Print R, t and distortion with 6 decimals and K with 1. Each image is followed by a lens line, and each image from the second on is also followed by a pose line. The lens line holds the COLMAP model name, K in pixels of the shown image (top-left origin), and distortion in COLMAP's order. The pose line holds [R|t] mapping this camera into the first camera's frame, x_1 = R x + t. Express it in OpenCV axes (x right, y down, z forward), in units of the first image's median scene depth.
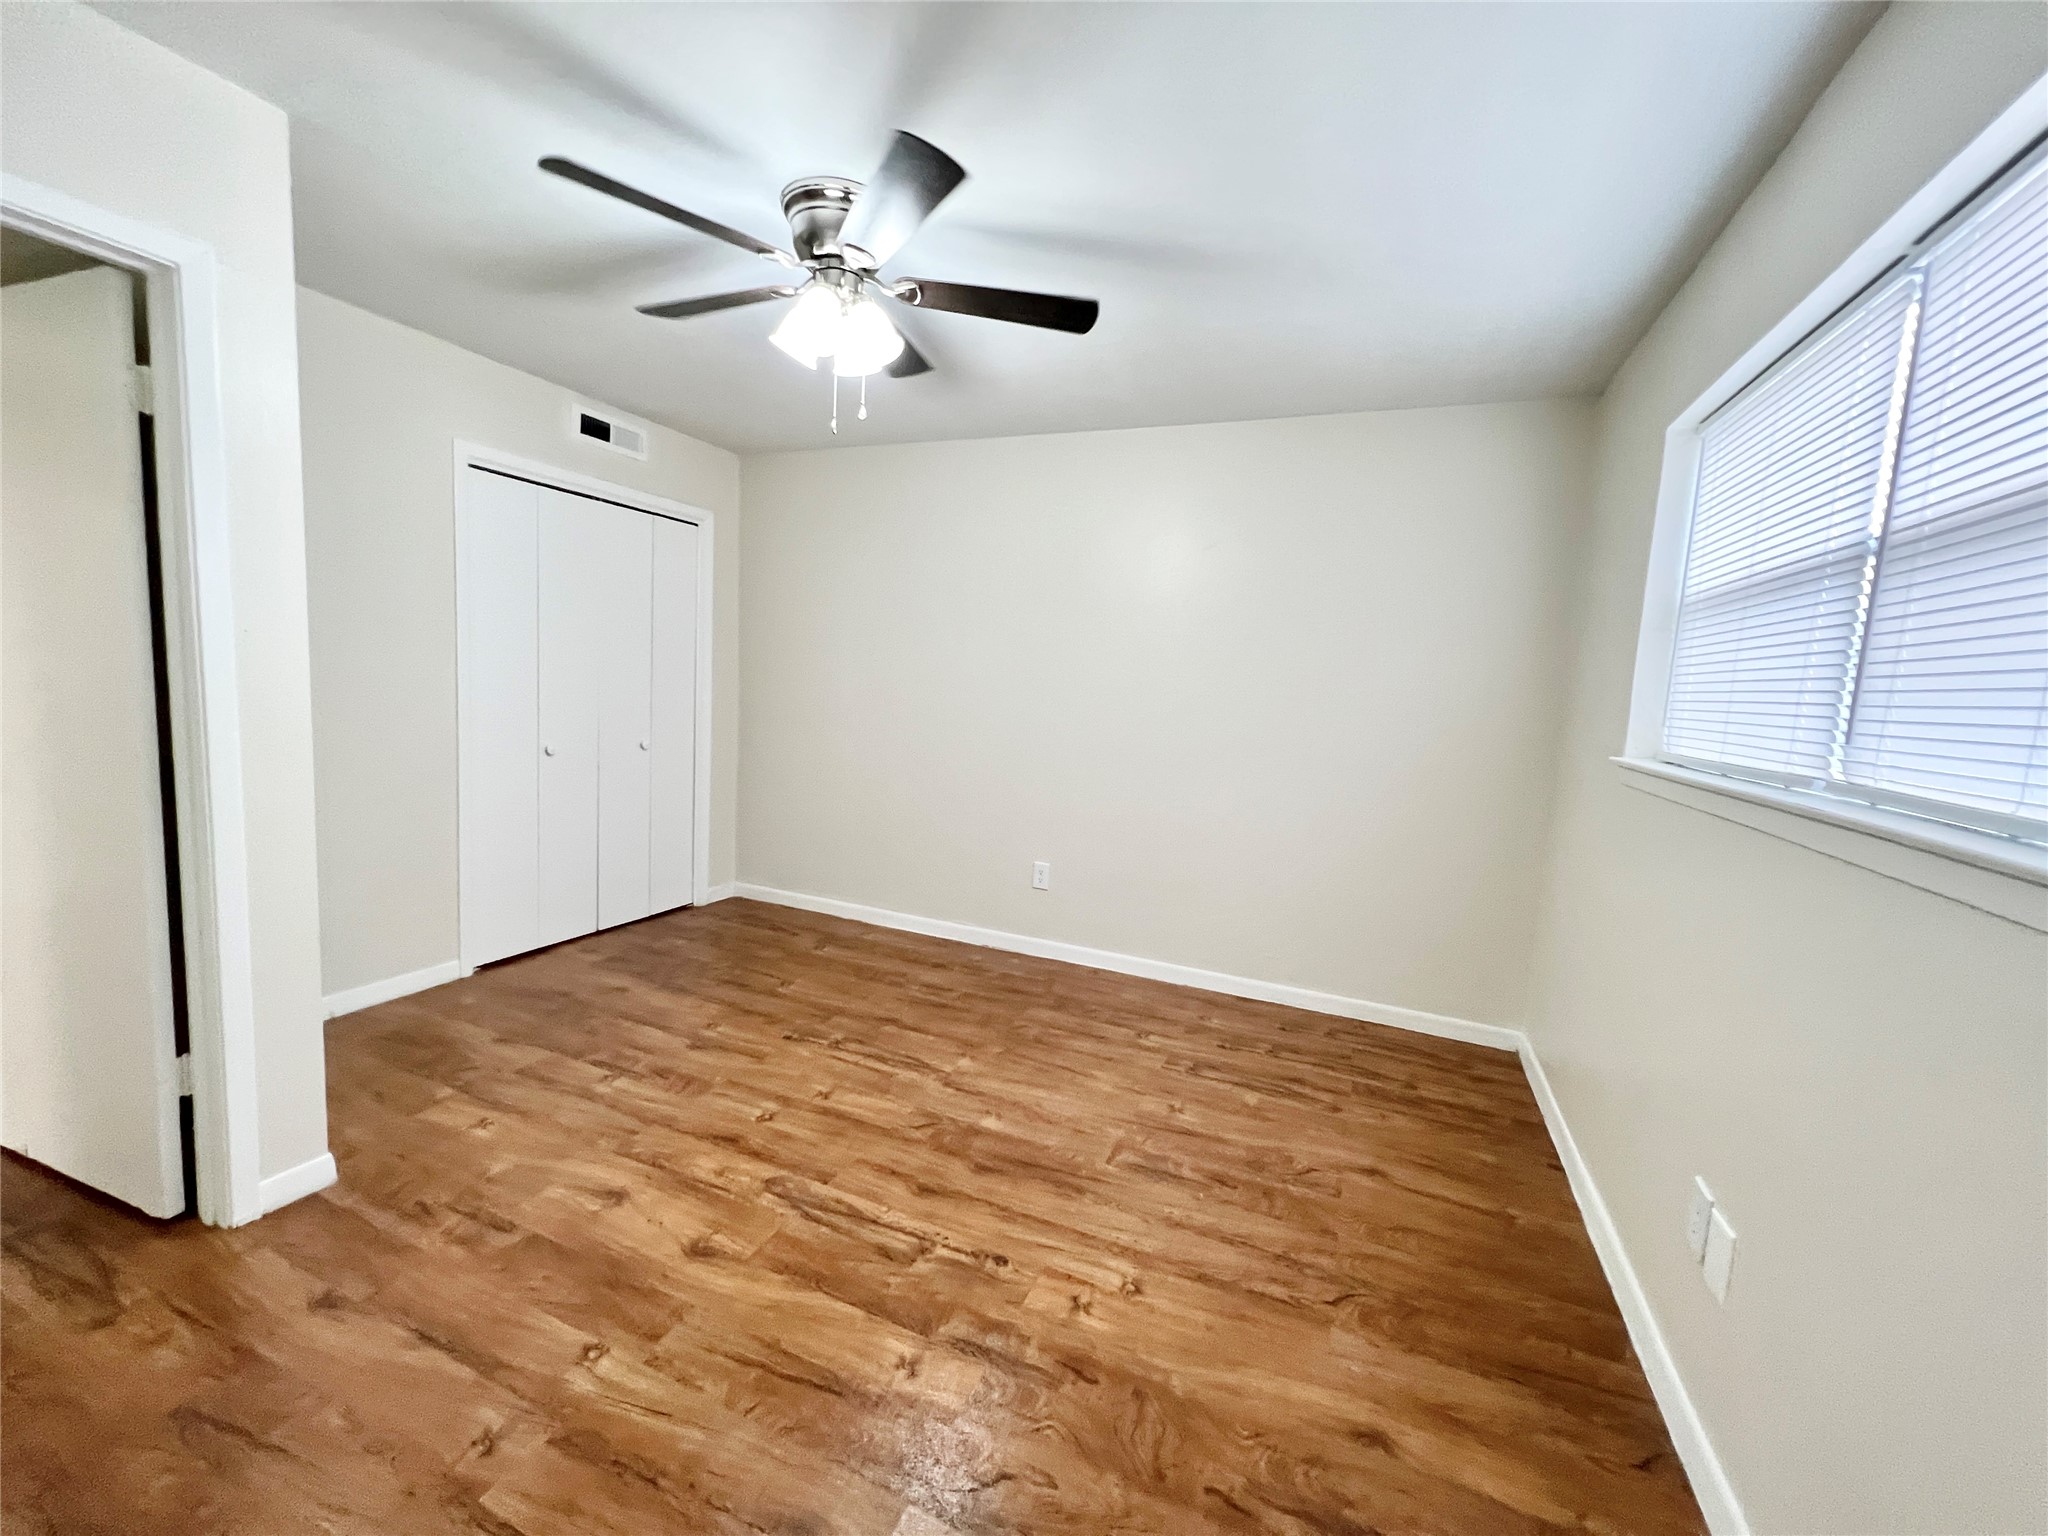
lens RADIAL K [[822.9, 0, 1024.0], [0, 822.9, 768.0], [0, 0, 1]] dist [-0.003493, 0.003790]
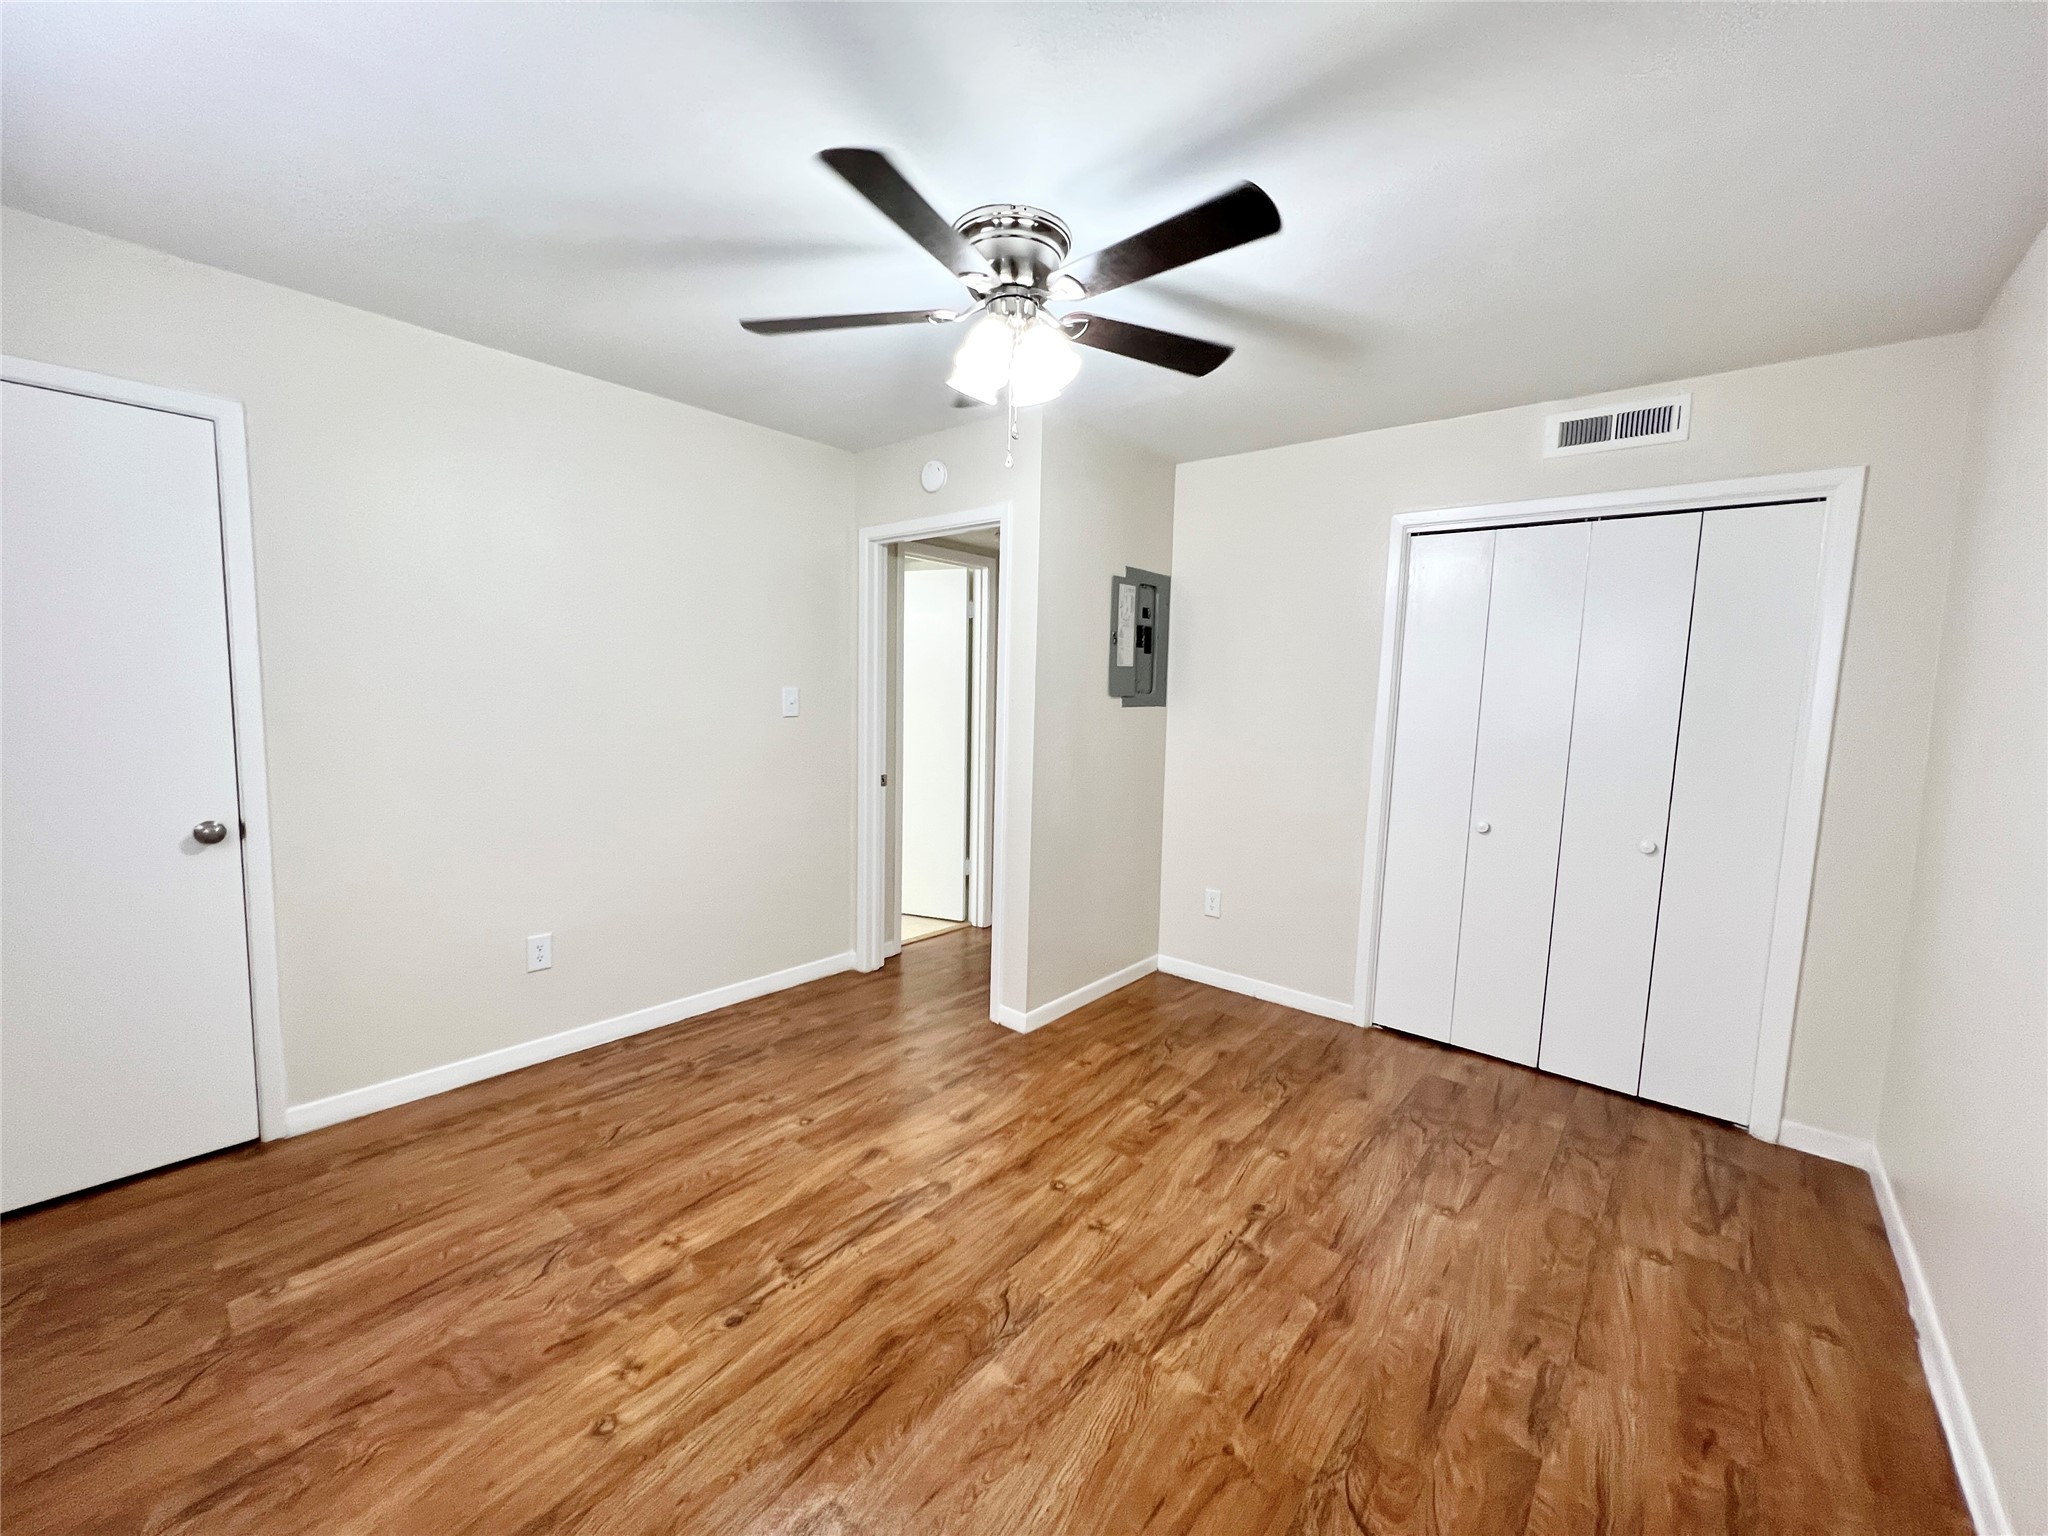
lens RADIAL K [[822.9, 0, 1024.0], [0, 822.9, 768.0], [0, 0, 1]] dist [-0.003493, 0.003790]
pose [[-0.292379, 0.032358, -0.955755, 0.612887], [-0.144674, 0.986427, 0.077655, -0.124874], [0.945296, 0.160978, -0.283729, 1.192931]]
